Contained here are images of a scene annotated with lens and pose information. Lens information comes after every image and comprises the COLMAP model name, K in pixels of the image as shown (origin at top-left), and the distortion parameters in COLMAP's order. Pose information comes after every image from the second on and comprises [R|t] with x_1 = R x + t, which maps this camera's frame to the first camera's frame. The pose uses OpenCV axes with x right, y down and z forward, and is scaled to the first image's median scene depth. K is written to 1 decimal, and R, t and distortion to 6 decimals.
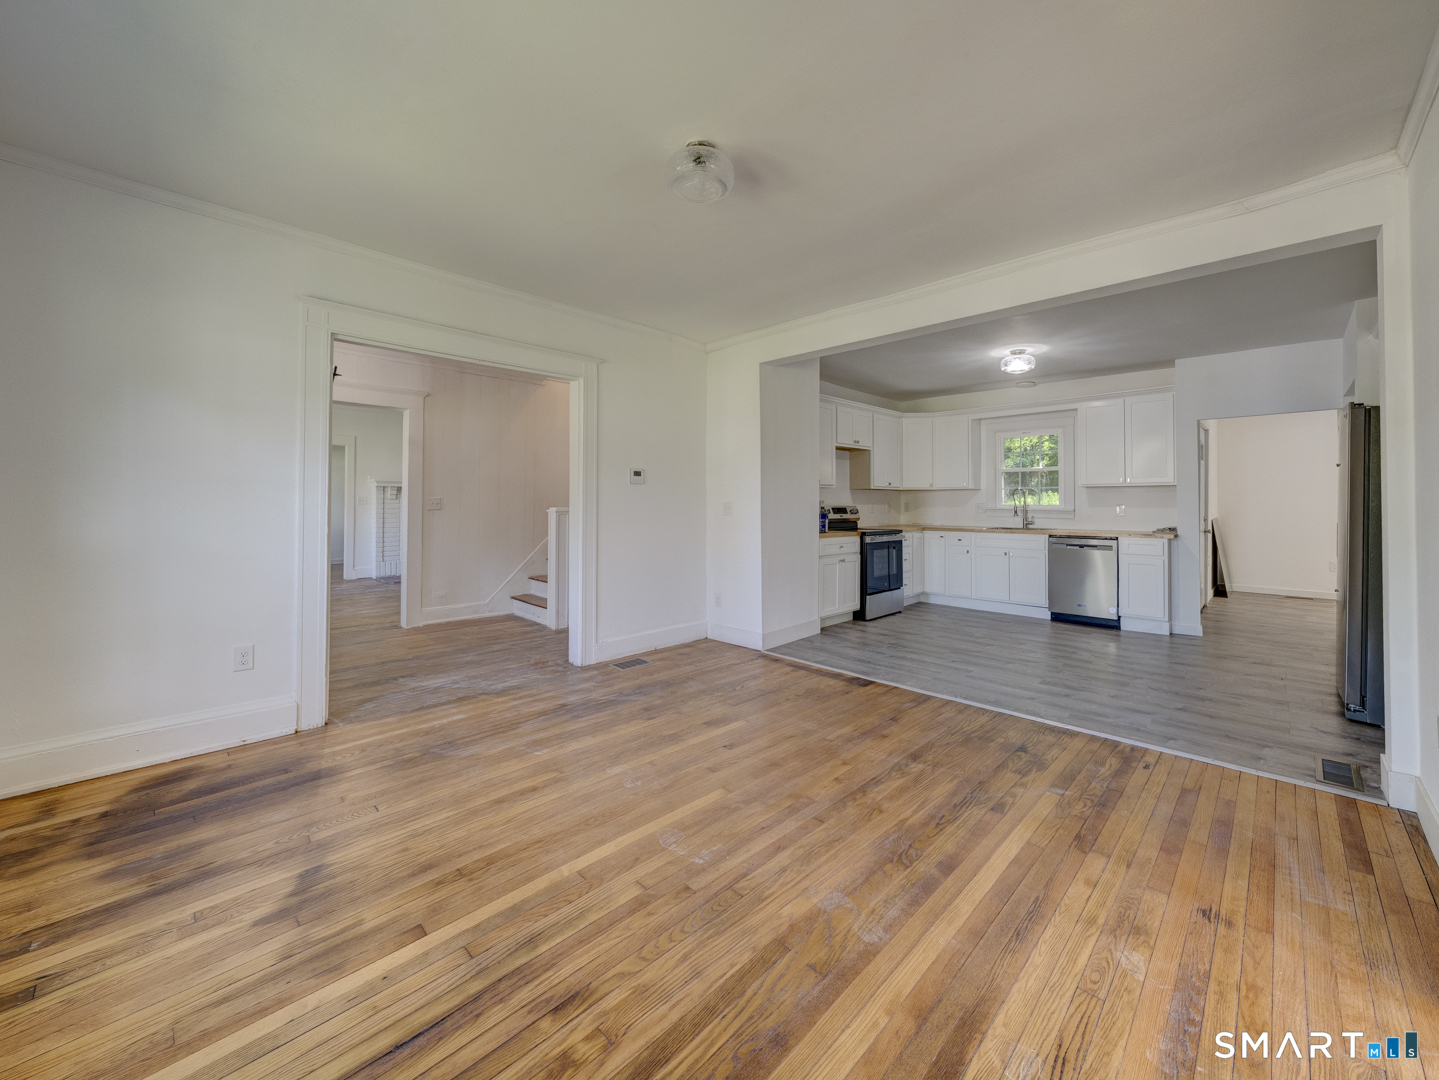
lens RADIAL K [[566.7, 0, 734.6], [0, 566.7, 496.9], [0, 0, 1]] dist [-0.003018, -0.000123]
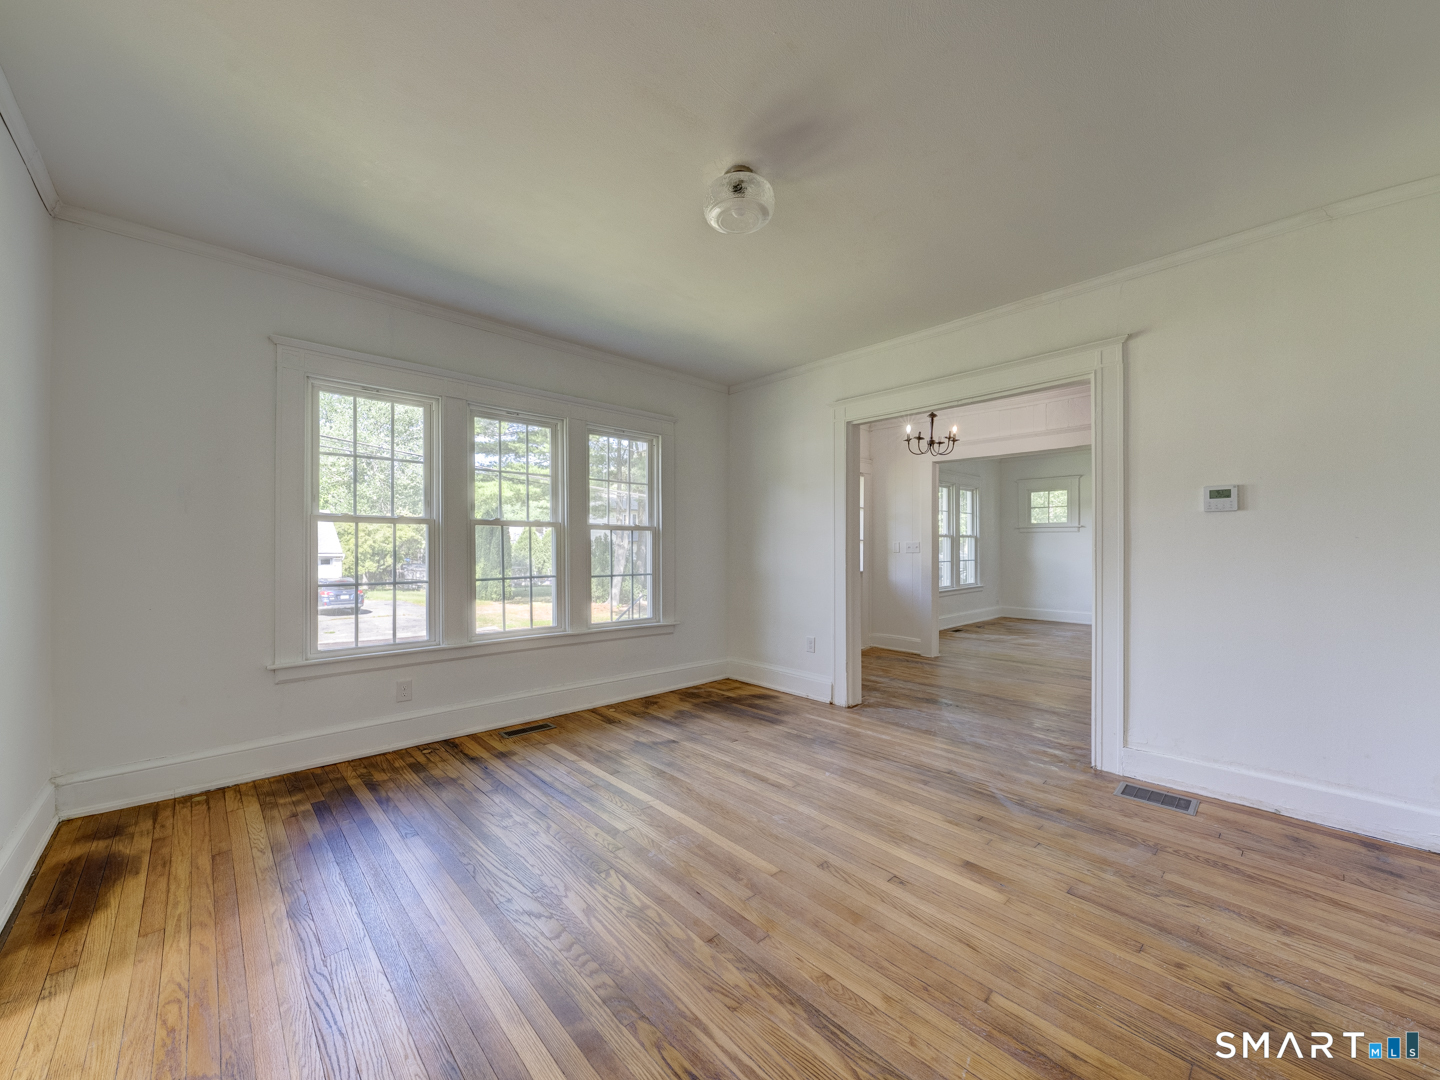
lens RADIAL K [[554.4, 0, 696.9], [0, 554.4, 547.0], [0, 0, 1]] dist [-0.002647, 0.000360]
pose [[-0.075631, -0.003989, -0.997128, 0.728753], [0.012953, 0.999904, -0.004983, 0.012790], [0.997052, -0.013293, -0.075572, 0.810691]]
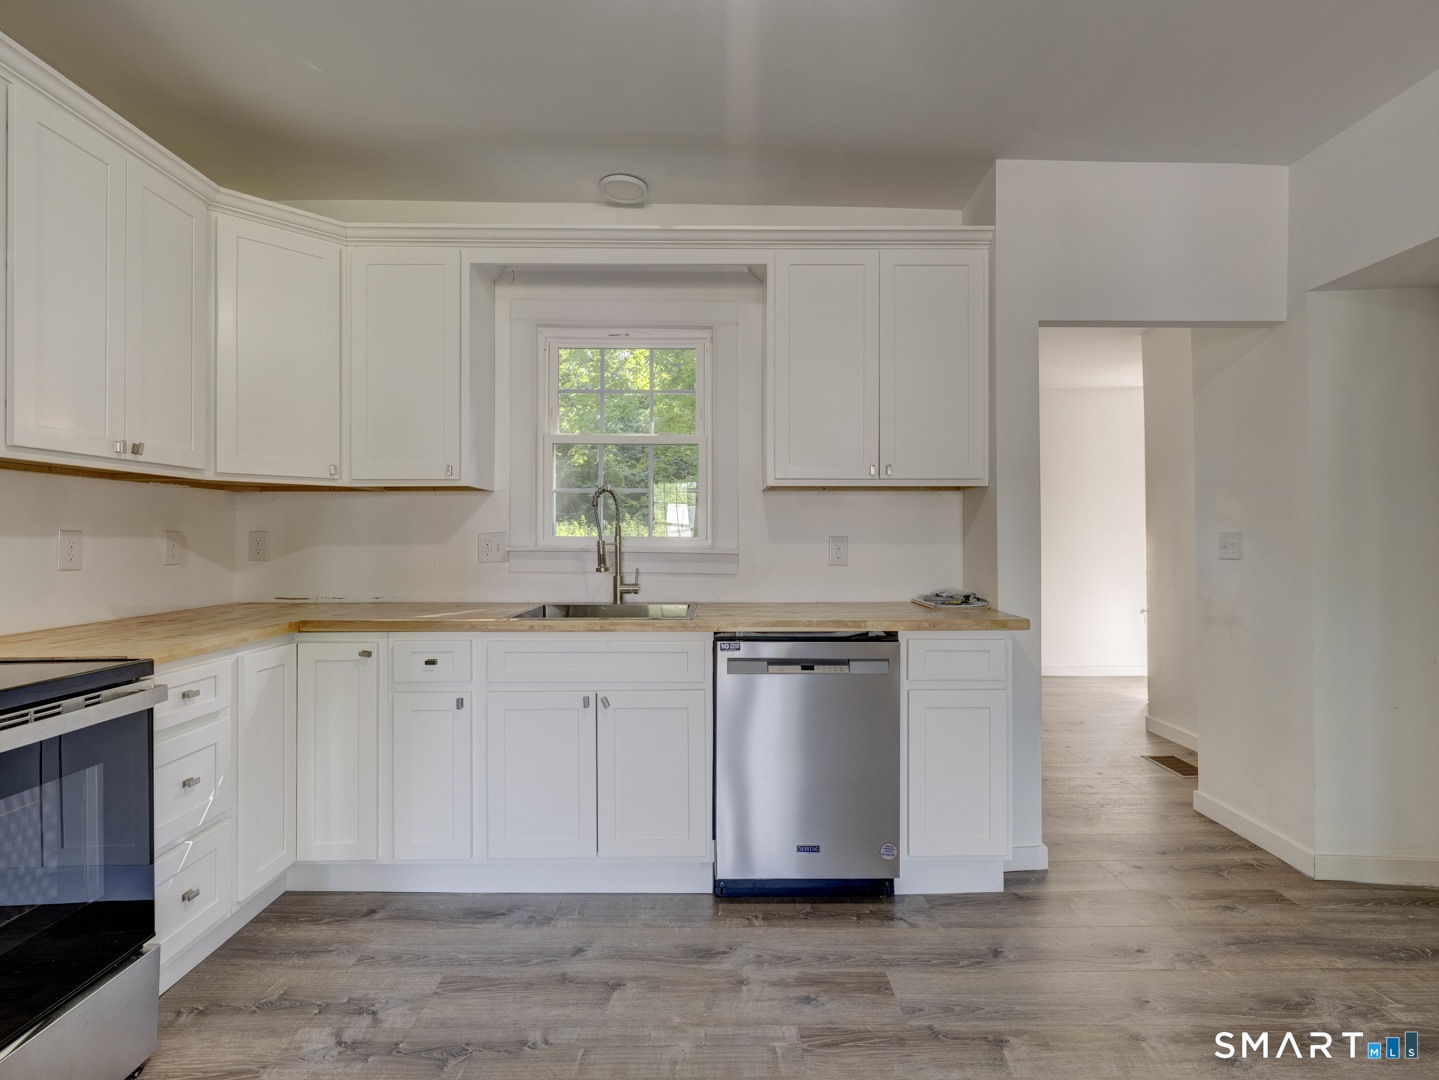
lens RADIAL K [[704.5, 0, 719.8], [0, 704.5, 534.0], [0, 0, 1]] dist [-0.003863, -0.000082]
pose [[0.708558, 0.002249, 0.705649, 0.599496], [-0.007736, 0.999960, 0.004581, 0.022711], [-0.705611, -0.008705, 0.708546, 1.533019]]
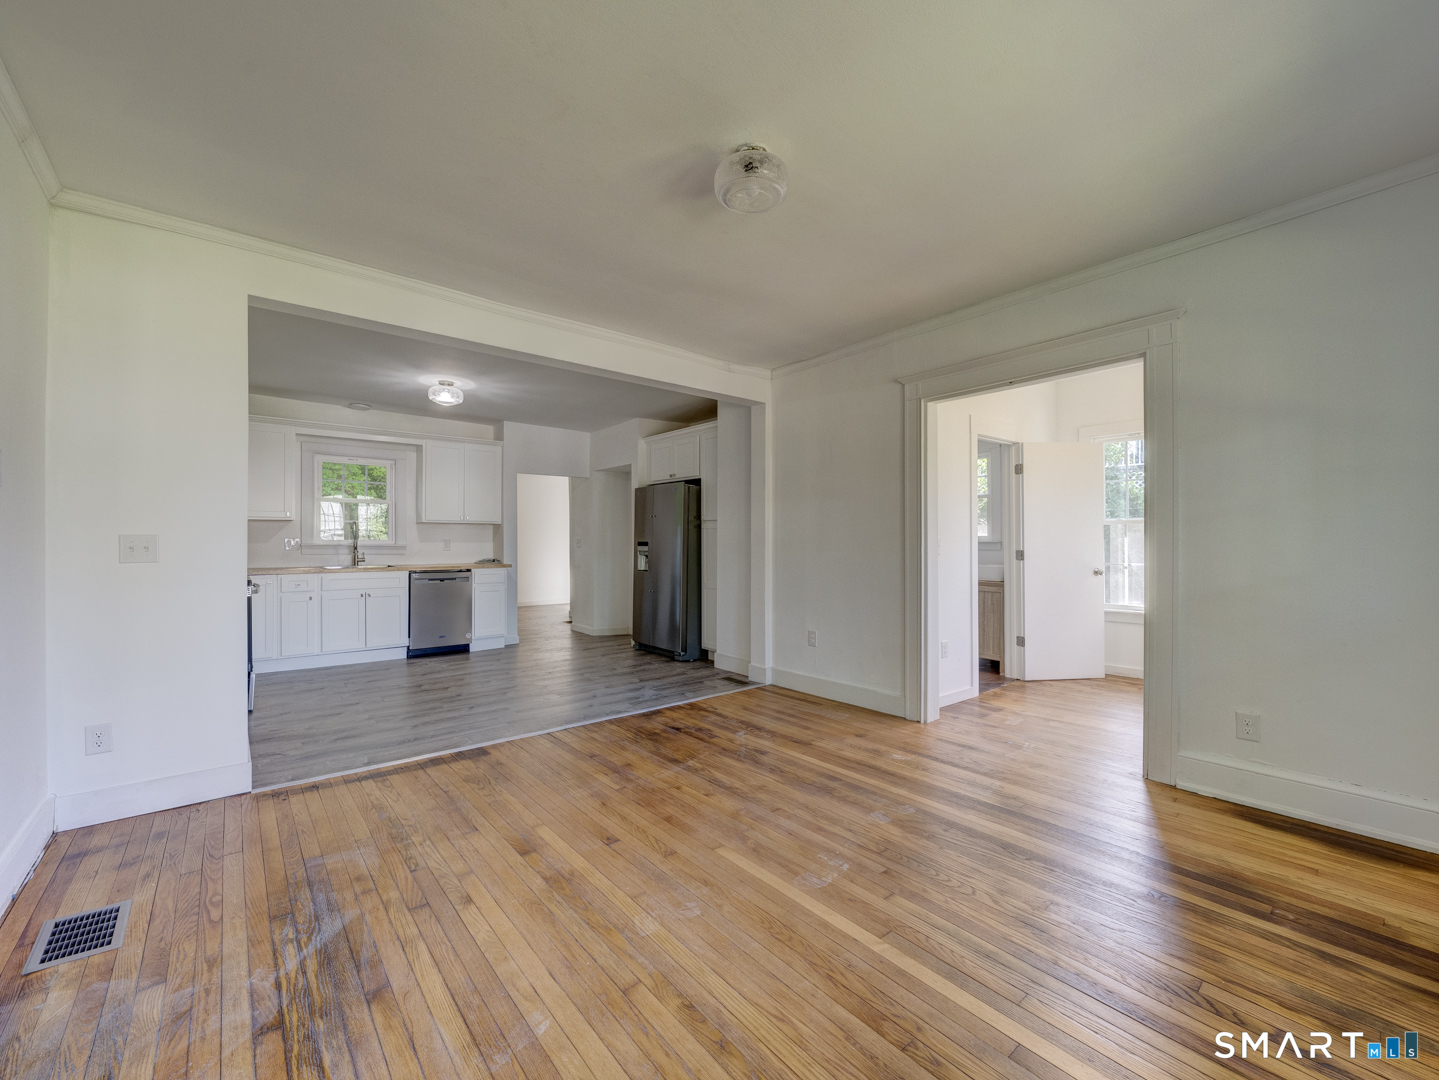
lens RADIAL K [[591.4, 0, 718.6], [0, 591.4, 534.8], [0, 0, 1]] dist [-0.002034, -0.000347]
pose [[0.110690, 0.008429, 0.993819, -0.838025], [-0.013658, 0.999883, -0.006959, 0.010602], [-0.993761, -0.012804, 0.110792, 0.768270]]
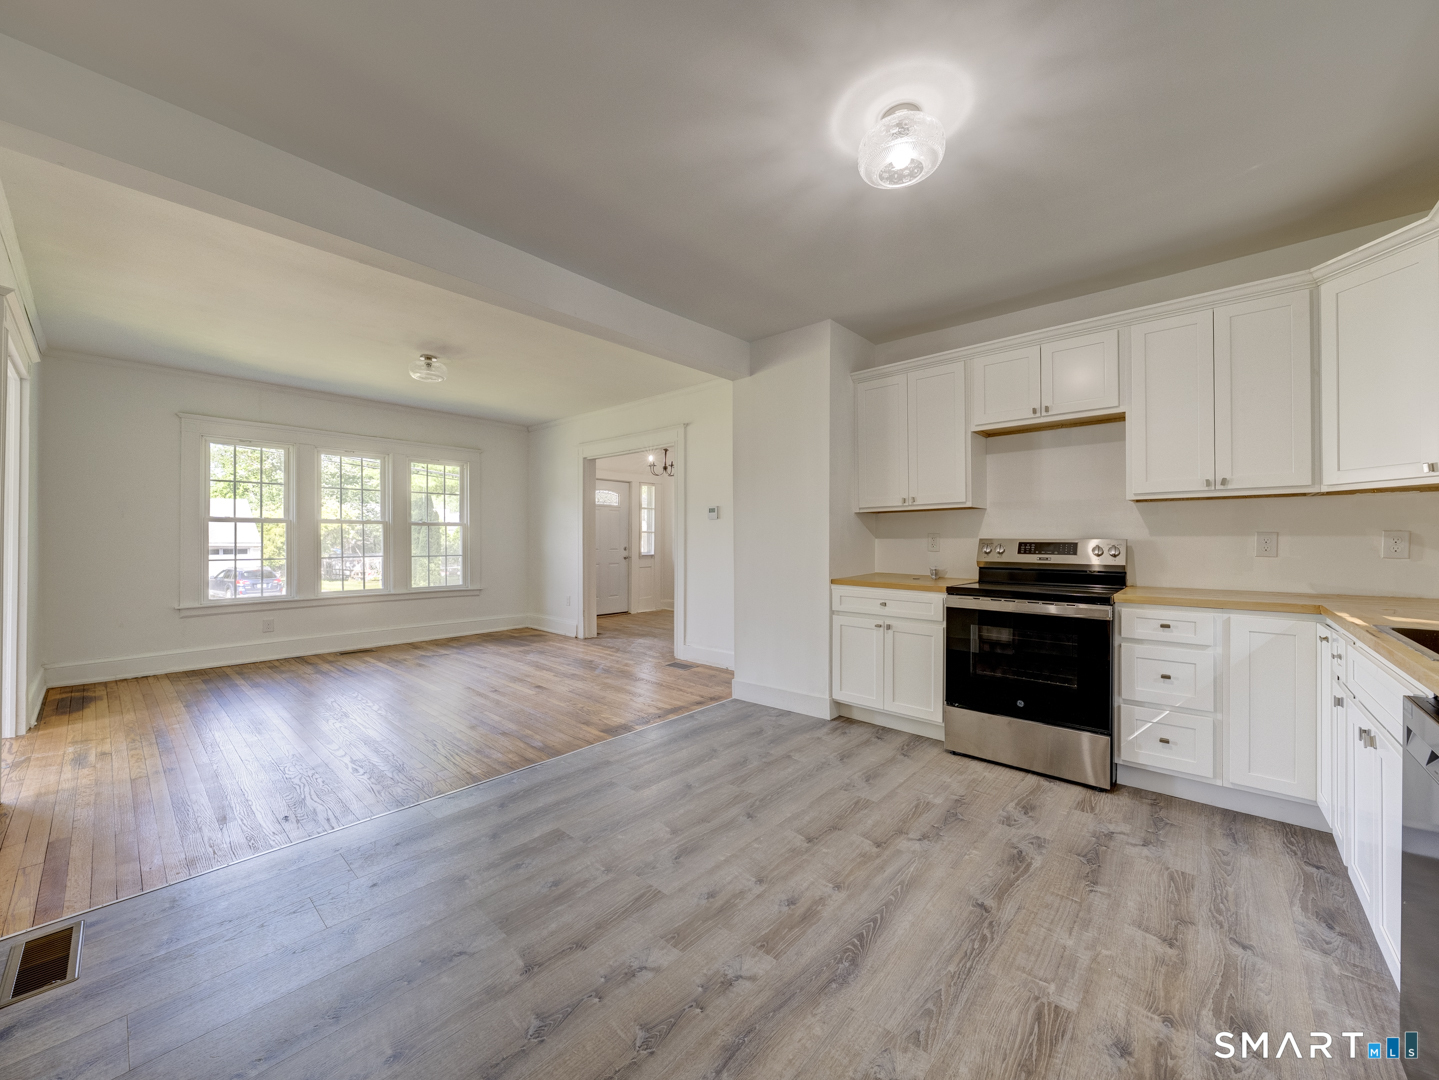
lens RADIAL K [[551.3, 0, 719.1], [0, 551.3, 533.1], [0, 0, 1]] dist [-0.002091, -0.000208]
pose [[0.038483, -0.011219, -0.999196, 1.566401], [0.013603, 0.999850, -0.010703, 0.027441], [0.999167, -0.013180, 0.038630, 1.585946]]
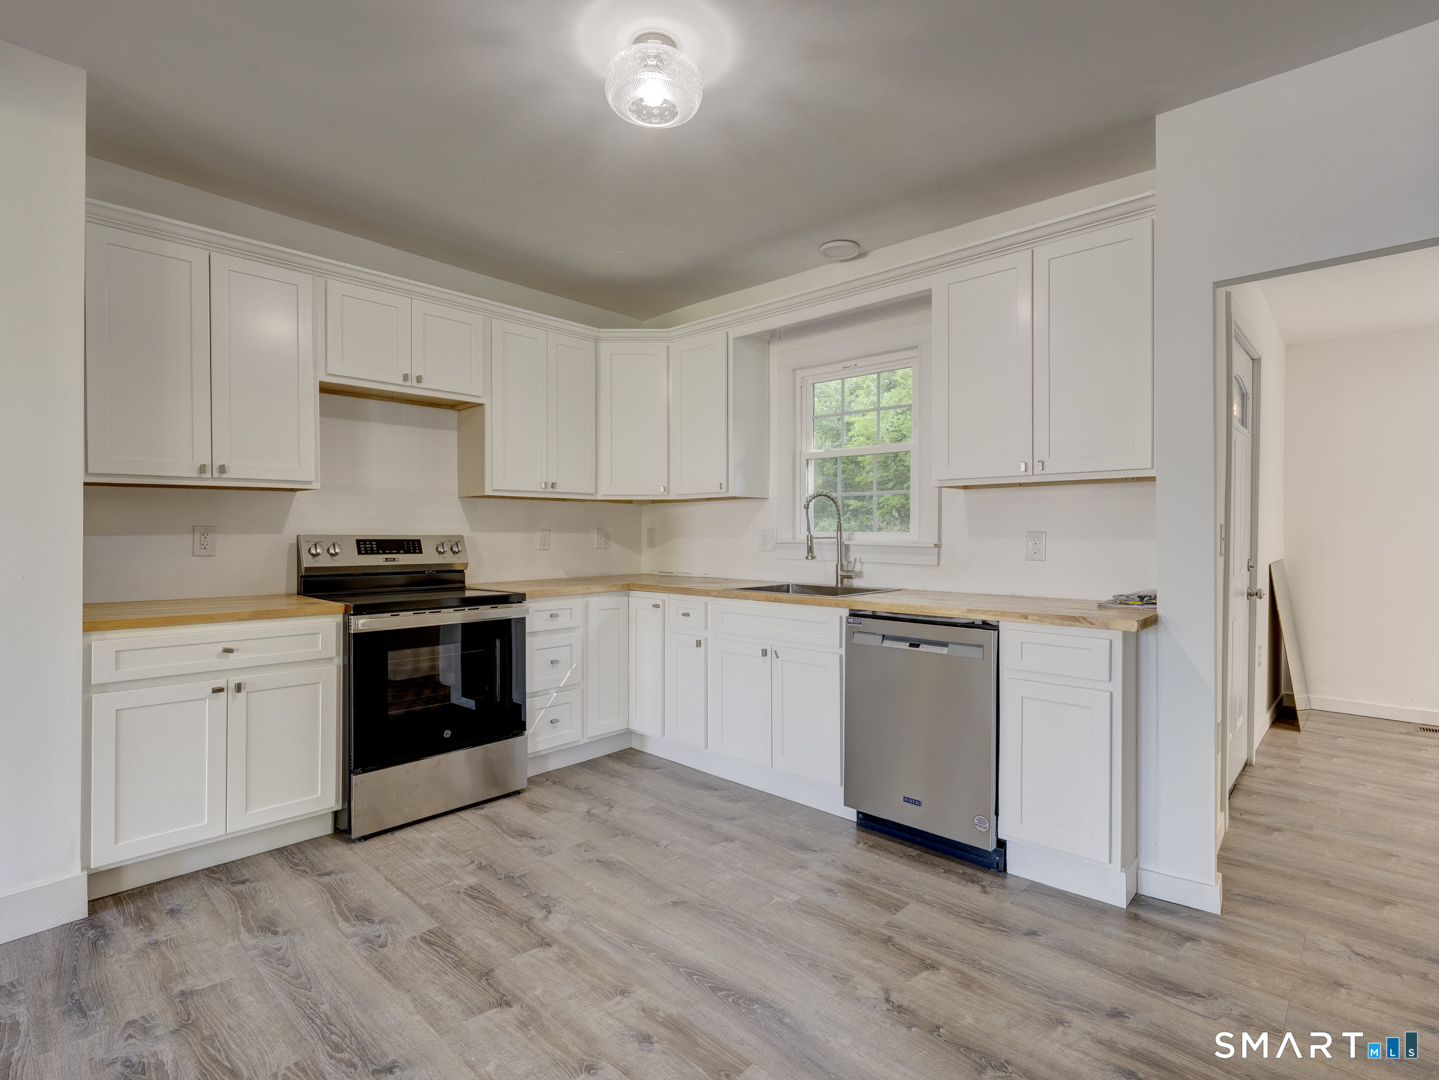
lens RADIAL K [[710.2, 0, 717.7], [0, 710.2, 536.6], [0, 0, 1]] dist [-0.004920, -0.000117]
pose [[0.999753, -0.000875, 0.022191, 0.966091], [0.000510, 0.999865, 0.016441, 0.019478], [-0.022203, -0.016426, 0.999619, 1.095338]]
